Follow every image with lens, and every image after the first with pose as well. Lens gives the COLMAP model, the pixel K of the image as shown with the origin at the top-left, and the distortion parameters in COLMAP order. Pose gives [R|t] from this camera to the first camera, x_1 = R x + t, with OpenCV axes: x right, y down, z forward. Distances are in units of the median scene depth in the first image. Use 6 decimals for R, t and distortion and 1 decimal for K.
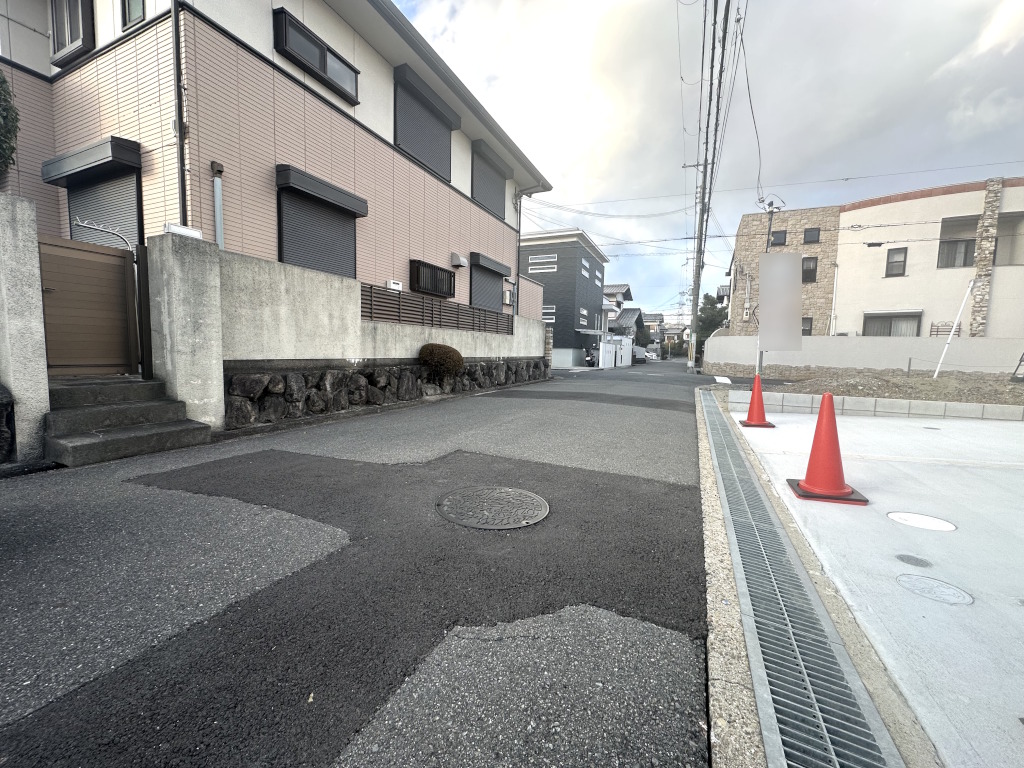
lens RADIAL K [[408.3, 0, 512.0], [0, 408.3, 384.0], [0, 0, 1]] dist [-0.002177, 0.000177]
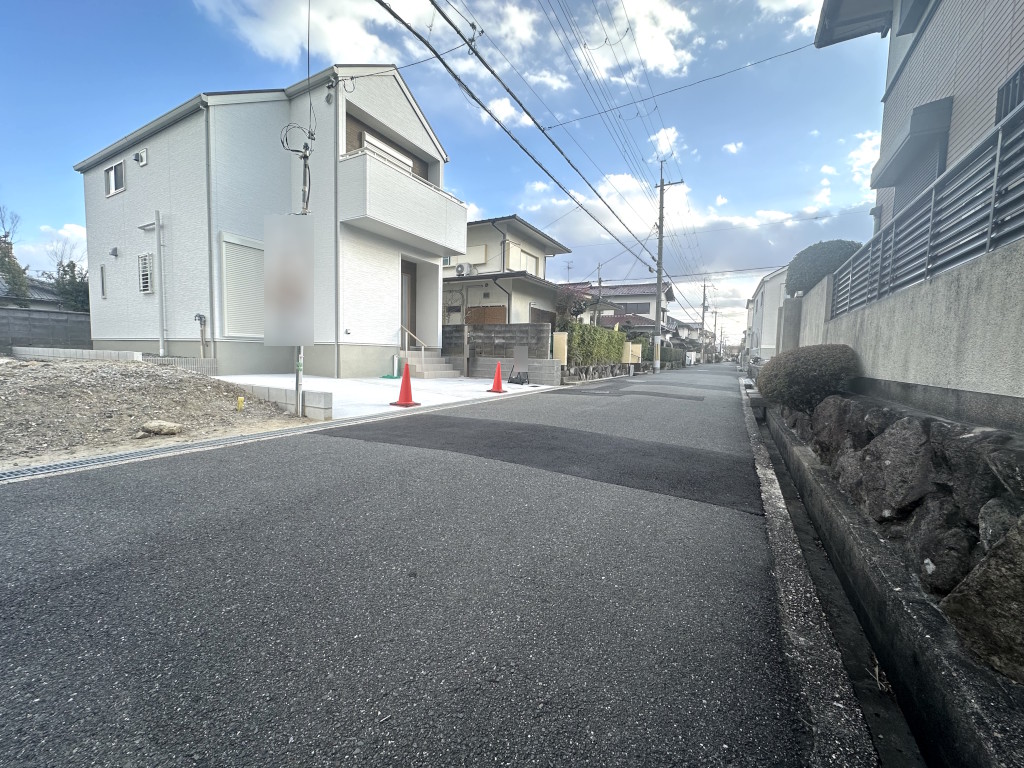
lens RADIAL K [[408.3, 0, 512.0], [0, 408.3, 384.0], [0, 0, 1]] dist [-0.002177, 0.000177]
pose [[-0.995544, -0.053743, 0.077491, 0.073284], [-0.041344, 0.987274, 0.153559, -0.059165], [-0.084757, 0.149671, -0.985096, 0.802753]]
